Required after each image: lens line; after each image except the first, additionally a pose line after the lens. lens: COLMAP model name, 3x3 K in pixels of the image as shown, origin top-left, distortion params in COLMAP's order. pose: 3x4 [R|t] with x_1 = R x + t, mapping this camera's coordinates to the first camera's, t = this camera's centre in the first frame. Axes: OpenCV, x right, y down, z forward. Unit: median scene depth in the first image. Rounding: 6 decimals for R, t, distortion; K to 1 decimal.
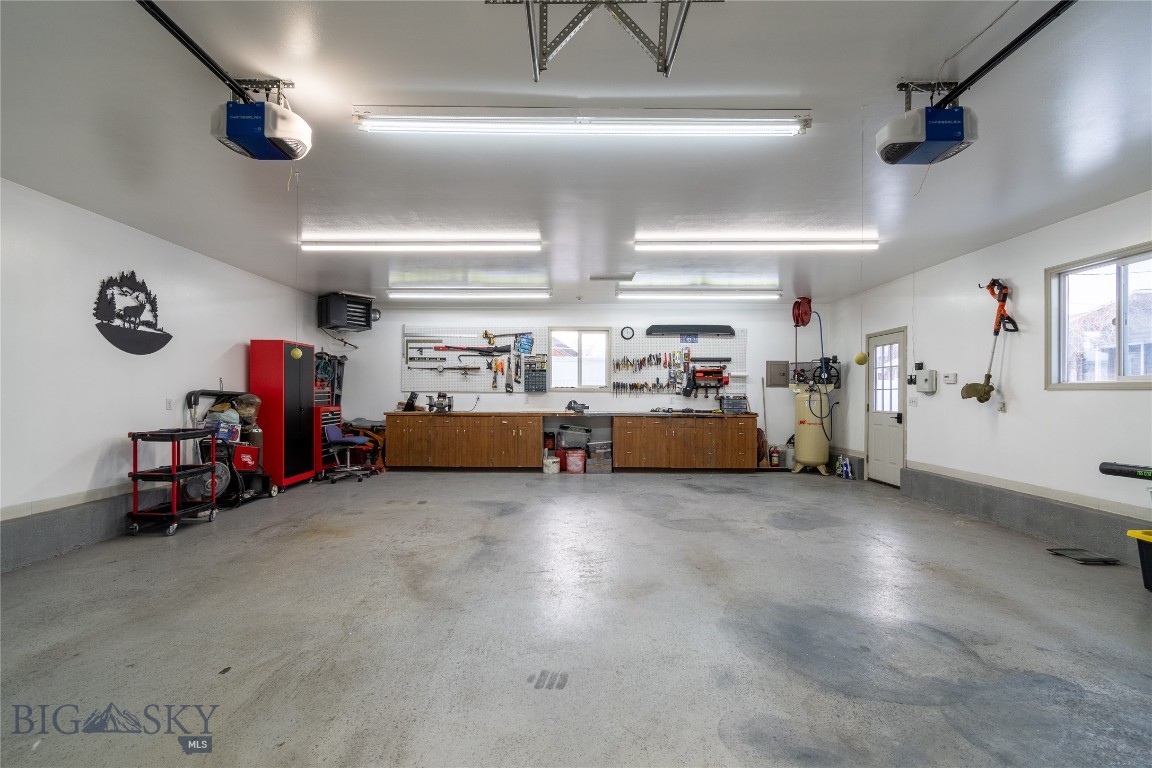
lens RADIAL K [[517.1, 0, 573.9], [0, 517.1, 389.0], [0, 0, 1]] dist [0.001774, -0.000535]
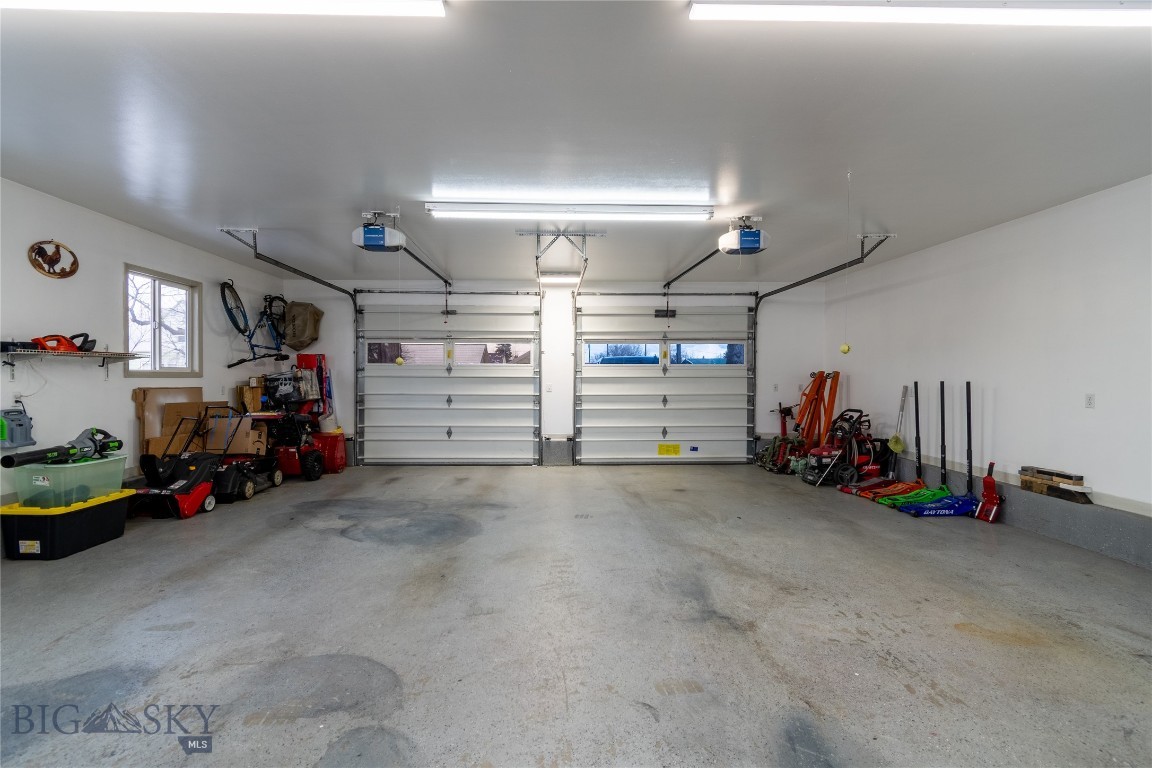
lens RADIAL K [[517.1, 0, 570.2], [0, 517.1, 381.5], [0, 0, 1]] dist [0.001774, -0.000535]
pose [[-0.999400, -0.007579, -0.033808, 0.040430], [-0.007535, 0.999971, -0.001432, 0.002363], [0.033818, -0.001176, -0.999427, 1.554548]]
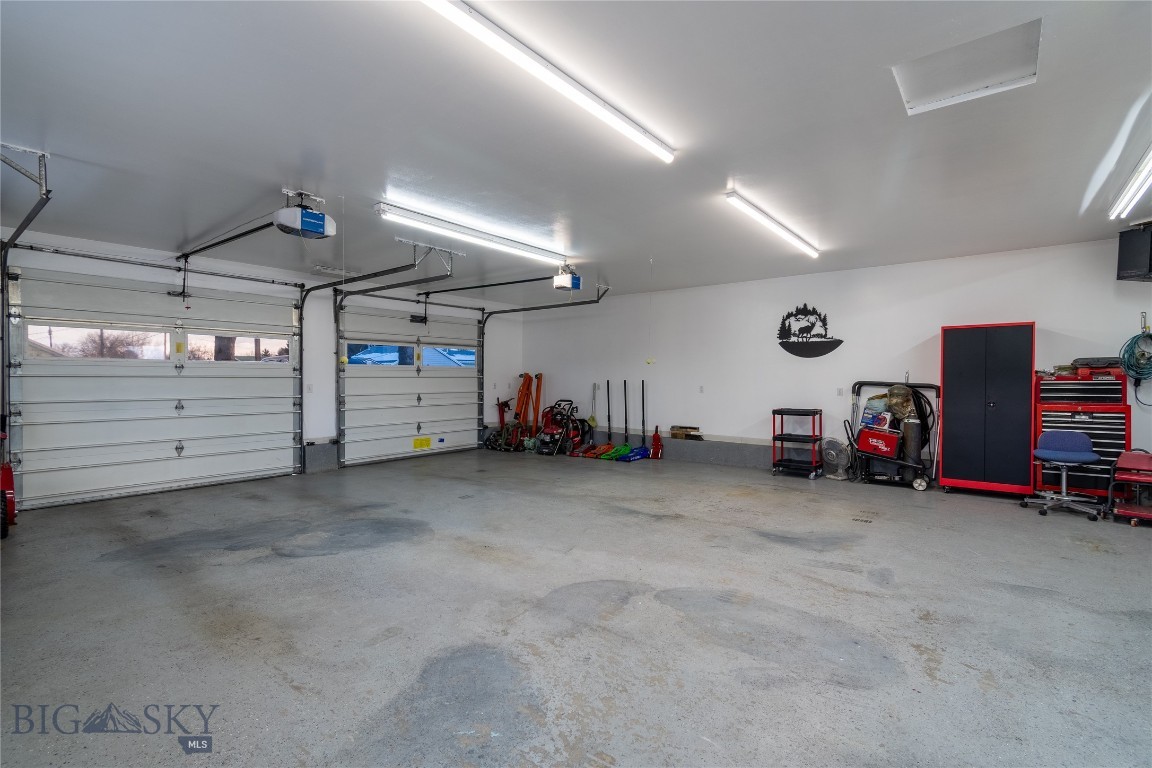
lens RADIAL K [[517.1, 0, 578.2], [0, 517.1, 382.3], [0, 0, 1]] dist [0.001774, -0.000535]
pose [[-0.621906, -0.001059, -0.783091, 0.779531], [0.001486, 0.999996, -0.002533, 0.007225], [0.783090, -0.002739, -0.621902, 1.472130]]
